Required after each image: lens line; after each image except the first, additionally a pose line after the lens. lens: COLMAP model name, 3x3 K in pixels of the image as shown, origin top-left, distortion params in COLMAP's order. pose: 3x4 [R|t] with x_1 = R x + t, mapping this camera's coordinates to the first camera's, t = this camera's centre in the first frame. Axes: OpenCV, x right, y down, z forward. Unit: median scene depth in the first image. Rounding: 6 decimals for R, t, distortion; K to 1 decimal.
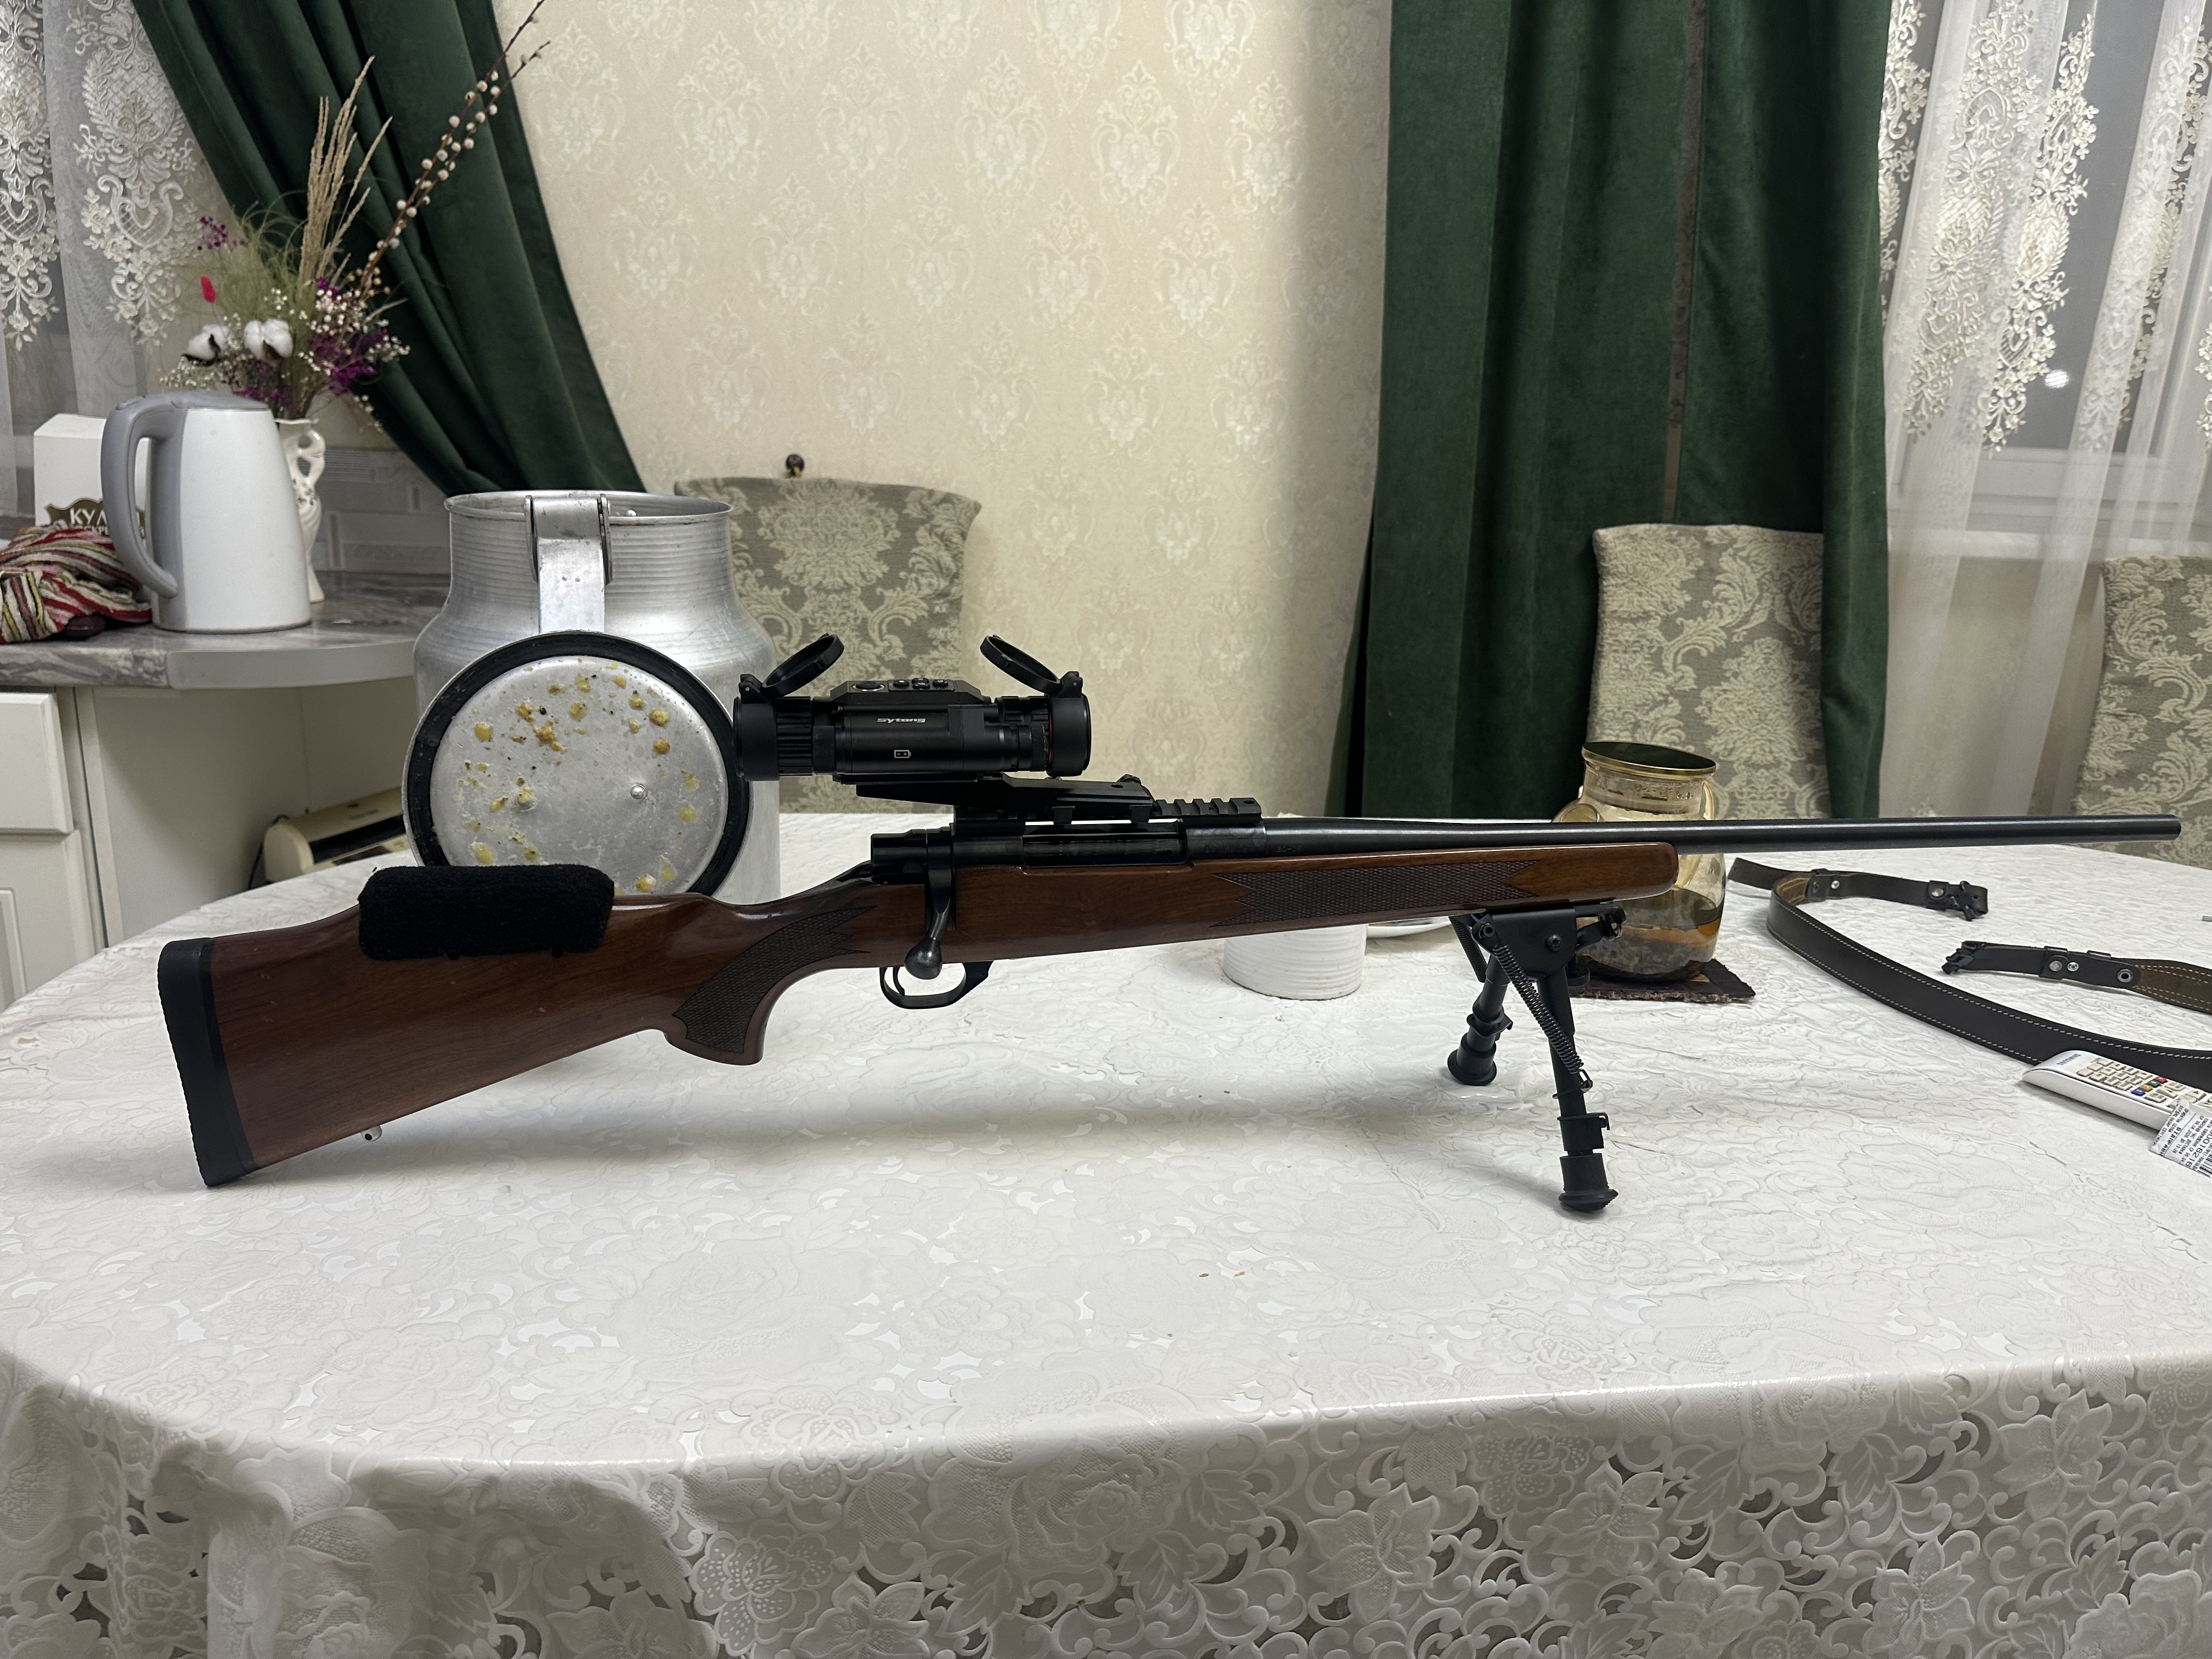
lens RADIAL K [[1572.2, 0, 1135.9], [0, 1572.2, 843.0], [0, 0, 1]] dist [0.021747, -0.039555]
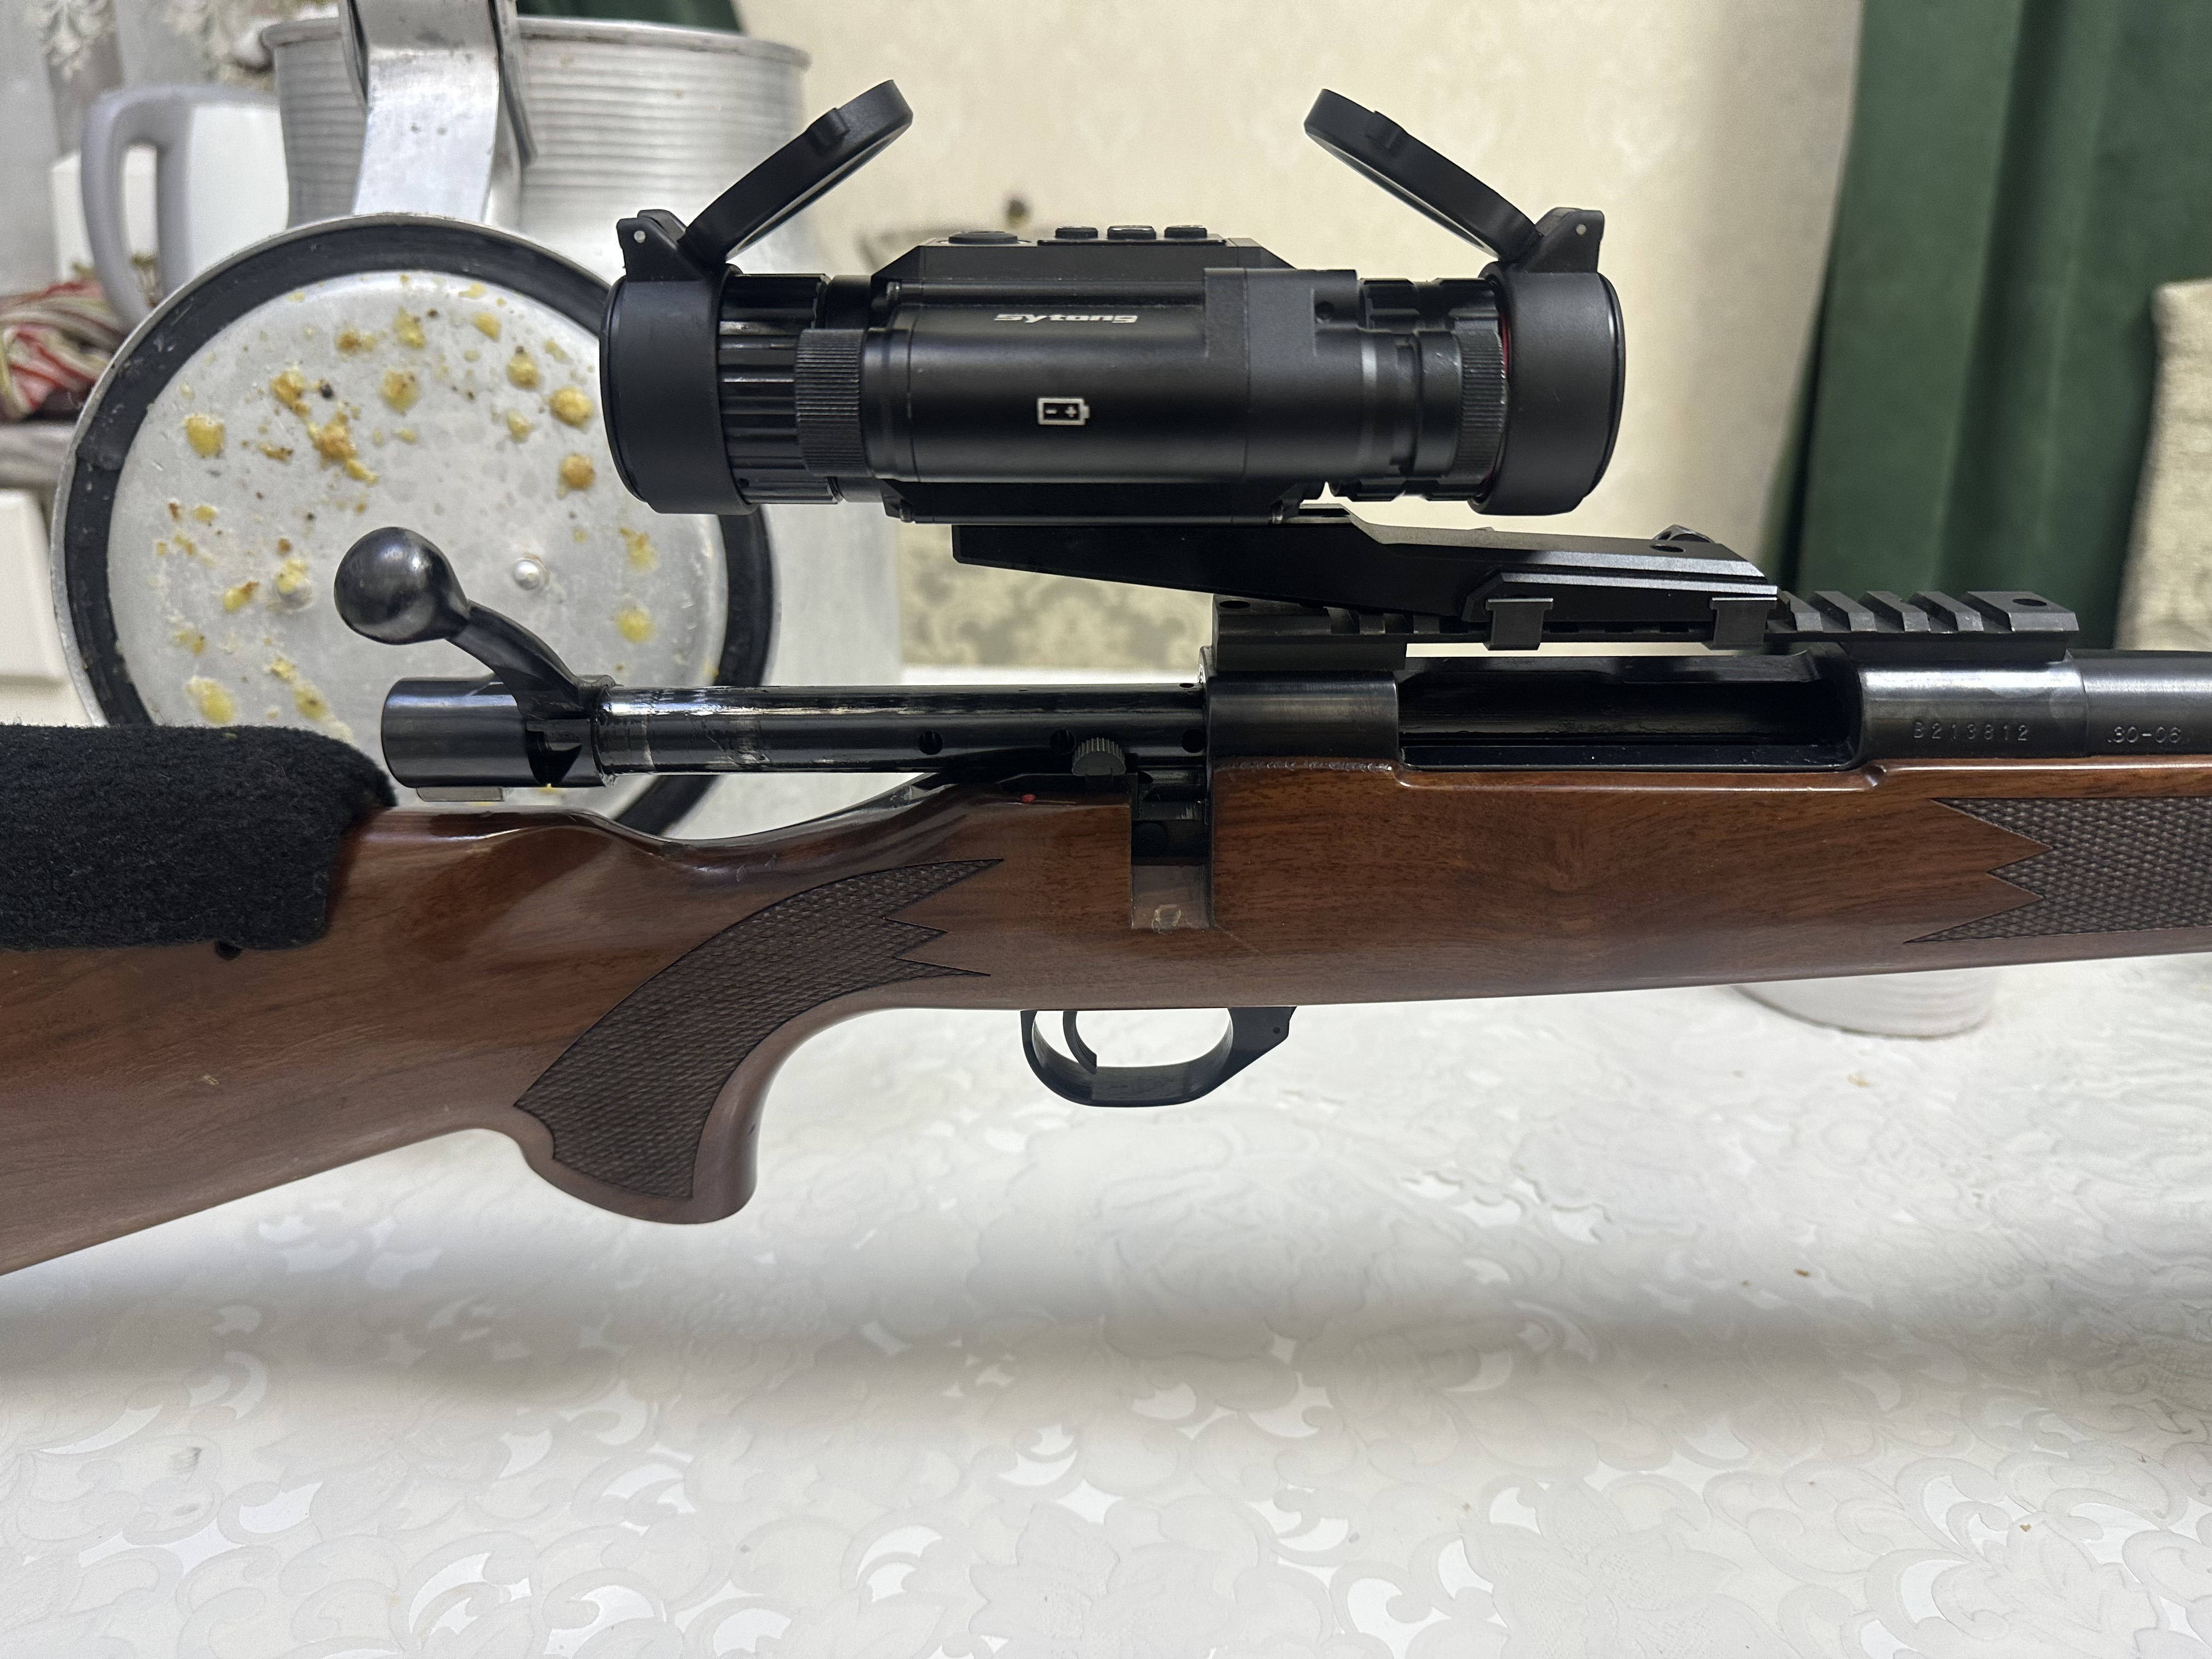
lens RADIAL K [[1572.2, 0, 1119.3], [0, 1572.2, 834.3], [0, 0, 1]] dist [0.021747, -0.039555]
pose [[0.984451, 0.034918, -0.172156, -0.062222], [-0.023680, 0.997478, 0.066910, 0.007423], [0.174059, -0.061793, 0.982795, 0.536228]]
